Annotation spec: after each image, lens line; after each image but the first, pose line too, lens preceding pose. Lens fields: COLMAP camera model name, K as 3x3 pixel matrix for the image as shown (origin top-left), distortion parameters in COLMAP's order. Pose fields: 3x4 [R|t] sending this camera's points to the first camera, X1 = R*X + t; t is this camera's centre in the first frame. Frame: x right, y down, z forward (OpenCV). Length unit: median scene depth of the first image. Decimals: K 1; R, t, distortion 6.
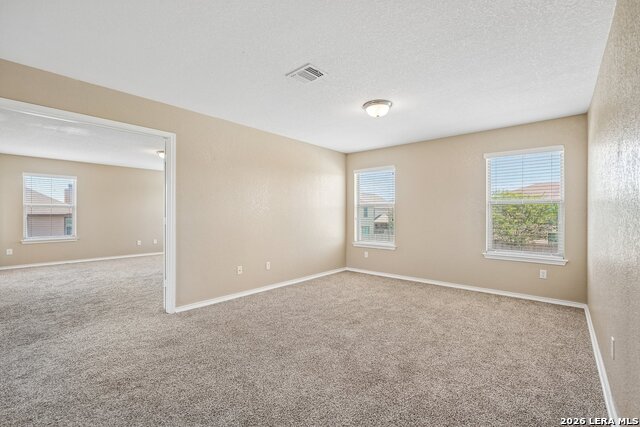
lens RADIAL K [[285.1, 0, 315.2], [0, 285.1, 214.9], [0, 0, 1]] dist [-0.002945, 0.000106]
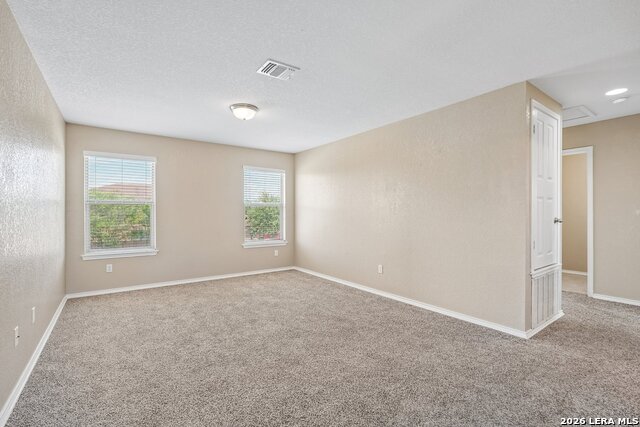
lens RADIAL K [[289.2, 0, 315.7], [0, 289.2, 214.8], [0, 0, 1]] dist [-0.001527, -0.000031]
pose [[0.216671, -0.003609, 0.976238, -0.686976], [0.003685, 0.999989, 0.002879, -0.000889], [-0.976238, 0.002974, 0.216682, 0.477850]]
